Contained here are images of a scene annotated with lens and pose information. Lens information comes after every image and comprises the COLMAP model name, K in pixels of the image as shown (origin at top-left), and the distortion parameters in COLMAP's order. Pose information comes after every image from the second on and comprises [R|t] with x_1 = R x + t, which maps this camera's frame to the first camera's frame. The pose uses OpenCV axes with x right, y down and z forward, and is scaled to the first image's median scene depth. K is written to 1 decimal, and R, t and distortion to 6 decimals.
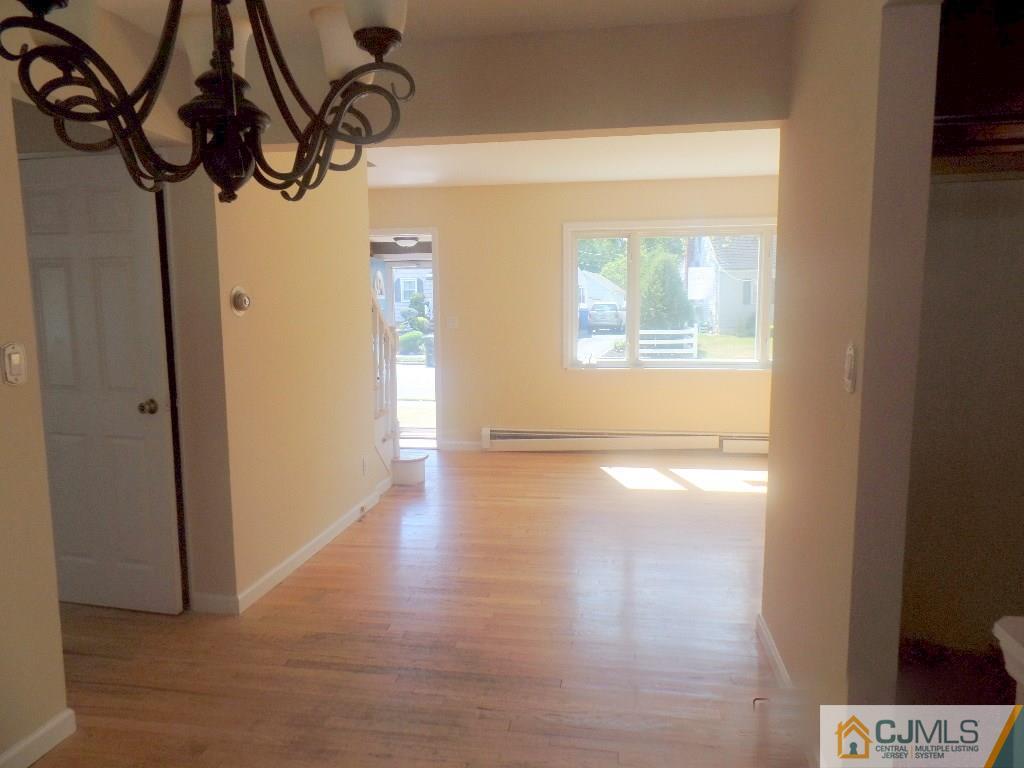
lens RADIAL K [[699.3, 0, 513.0], [0, 699.3, 390.1], [0, 0, 1]] dist [-0.006075, 0.000365]
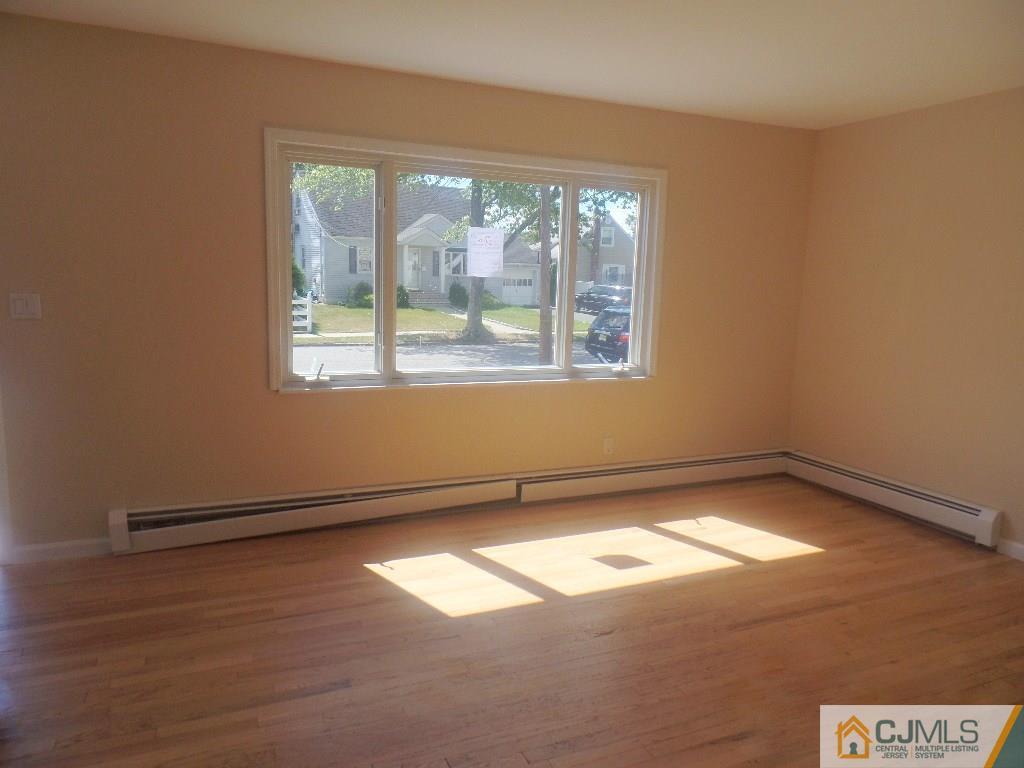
lens RADIAL K [[699.3, 0, 513.0], [0, 699.3, 390.1], [0, 0, 1]] dist [-0.006075, 0.000365]
pose [[0.836145, -0.052761, 0.545966, -0.073649], [0.026754, 0.998101, 0.055480, -0.057785], [-0.547856, -0.031782, 0.835969, 0.422593]]
